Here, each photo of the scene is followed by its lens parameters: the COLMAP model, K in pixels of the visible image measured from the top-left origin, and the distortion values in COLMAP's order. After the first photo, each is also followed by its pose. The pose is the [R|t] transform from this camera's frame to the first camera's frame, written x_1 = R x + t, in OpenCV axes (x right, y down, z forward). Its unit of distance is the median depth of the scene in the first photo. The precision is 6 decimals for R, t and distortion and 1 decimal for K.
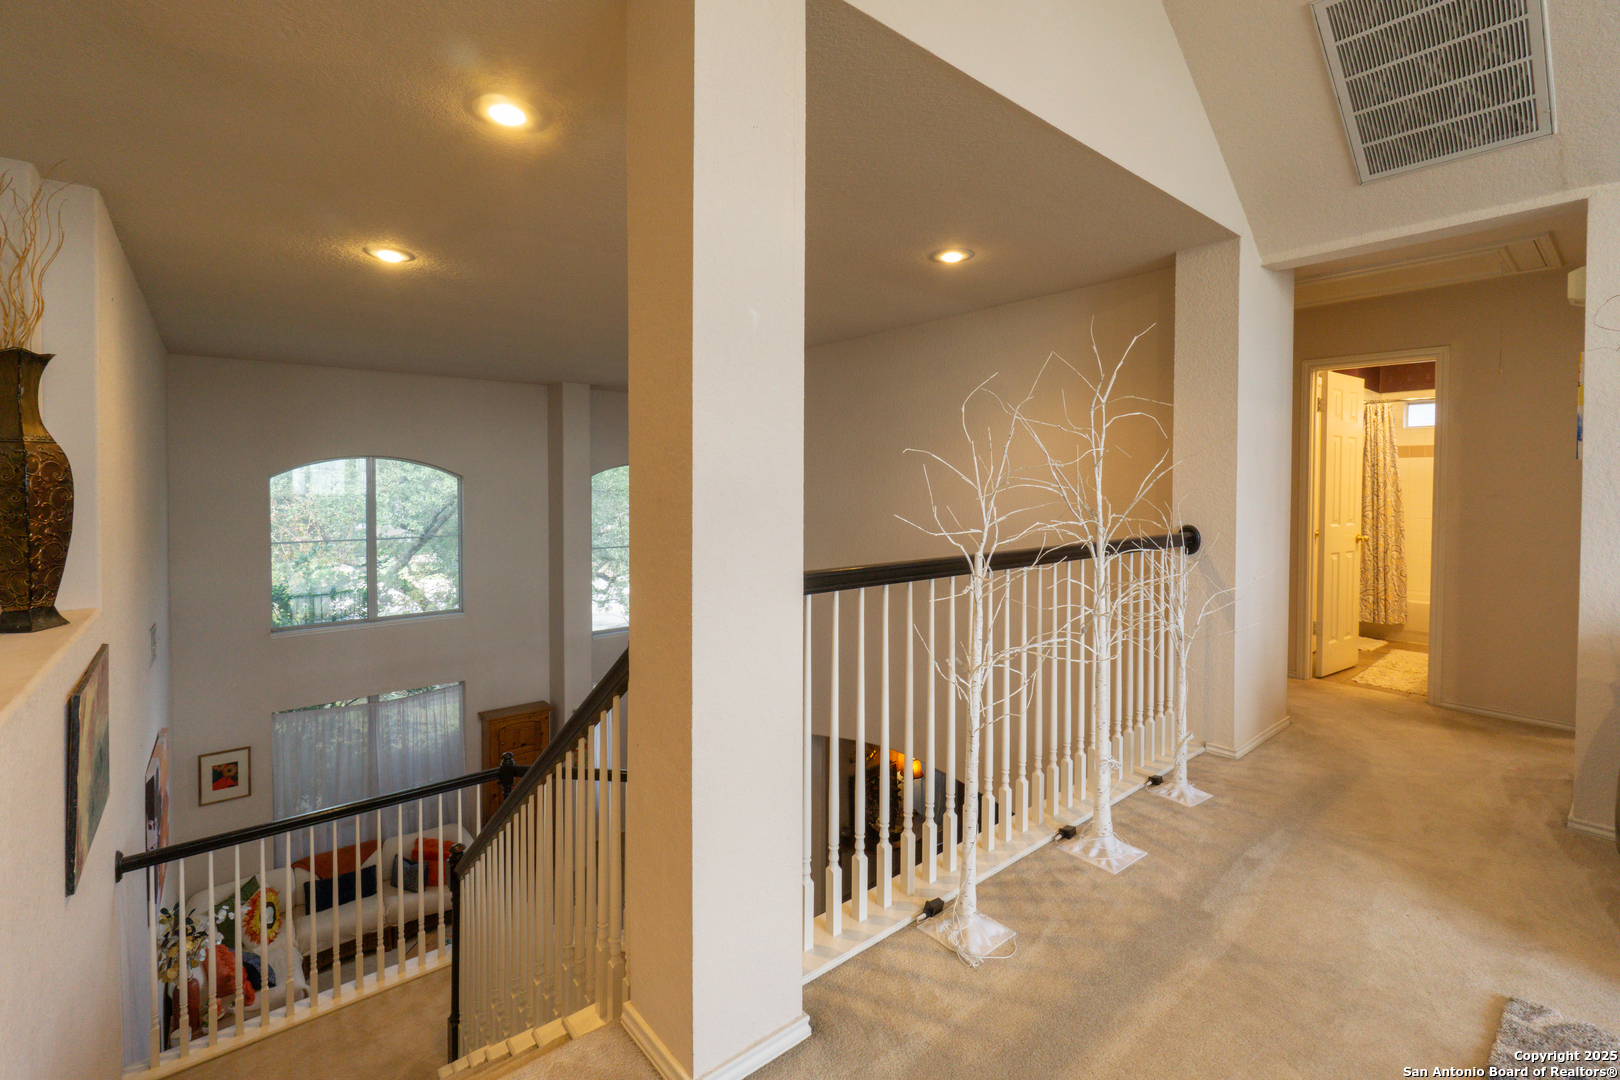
lens RADIAL K [[717.2, 0, 814.1], [0, 717.2, 494.2], [0, 0, 1]] dist [-0.001307, -0.000160]
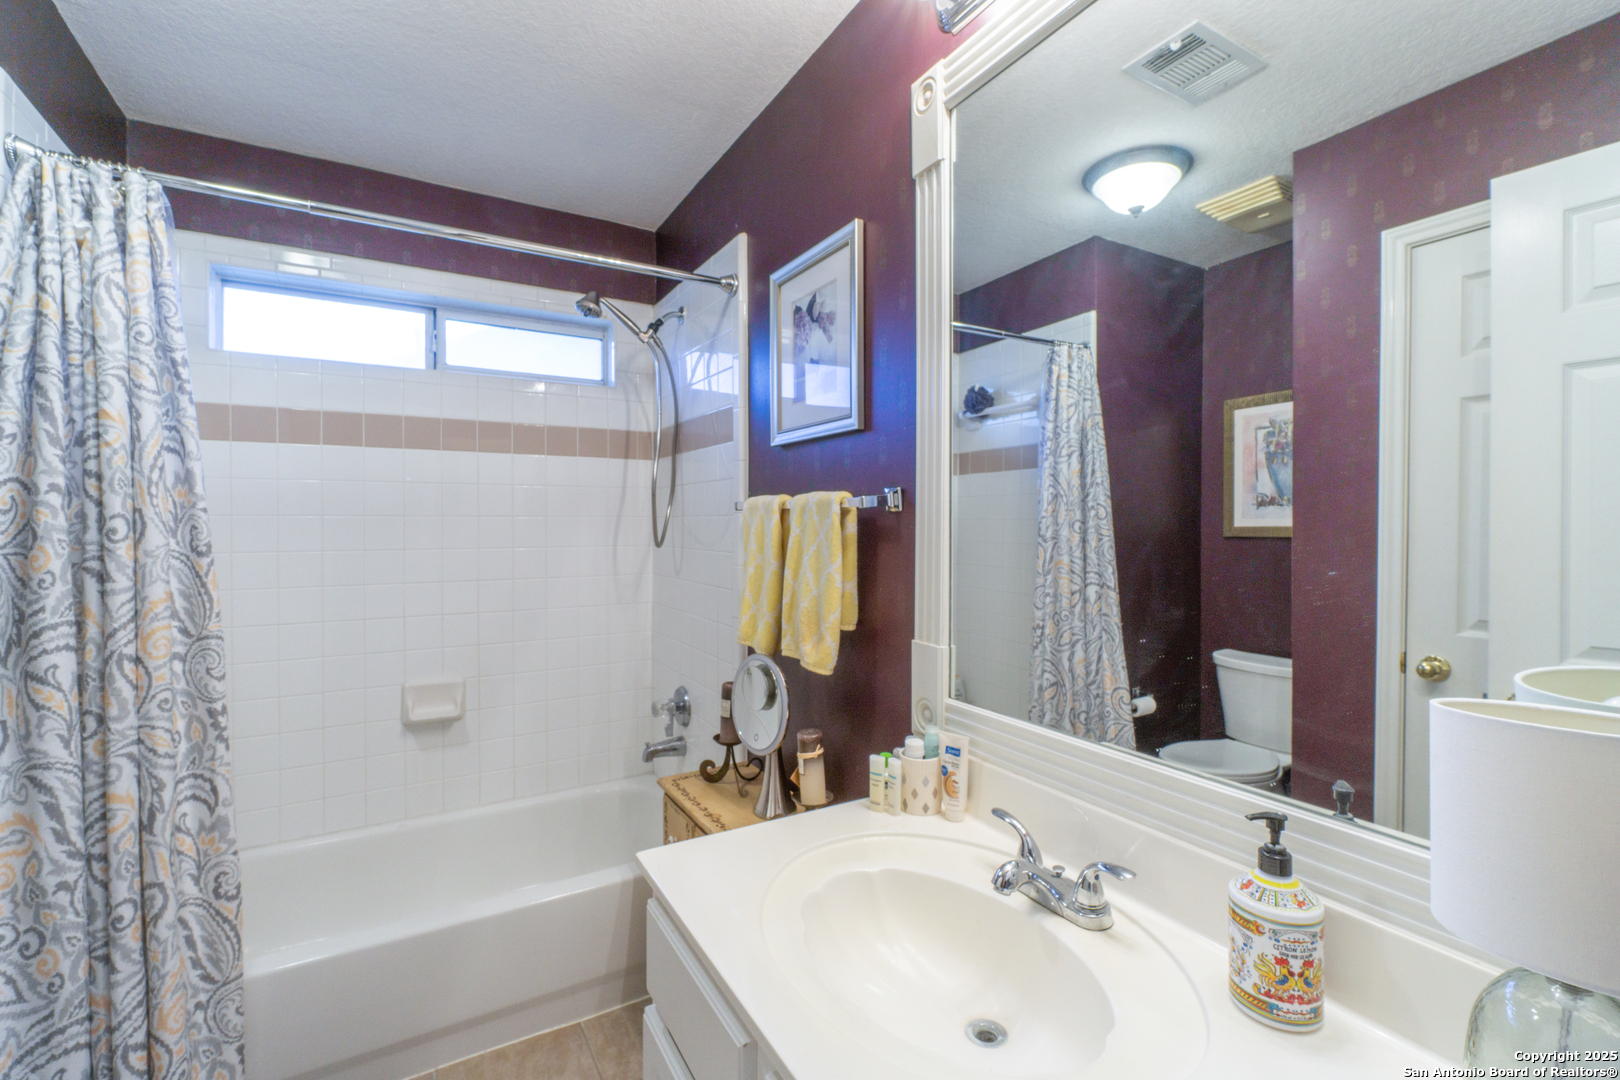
lens RADIAL K [[700.3, 0, 810.0], [0, 700.3, 540.0], [0, 0, 1]] dist [0.000536, 0.000223]
pose [[0.174344, -0.015871, 0.984557, 0.613664], [0.011396, 0.999836, 0.014099, -0.009558], [-0.984619, 0.008761, 0.174496, 0.749499]]
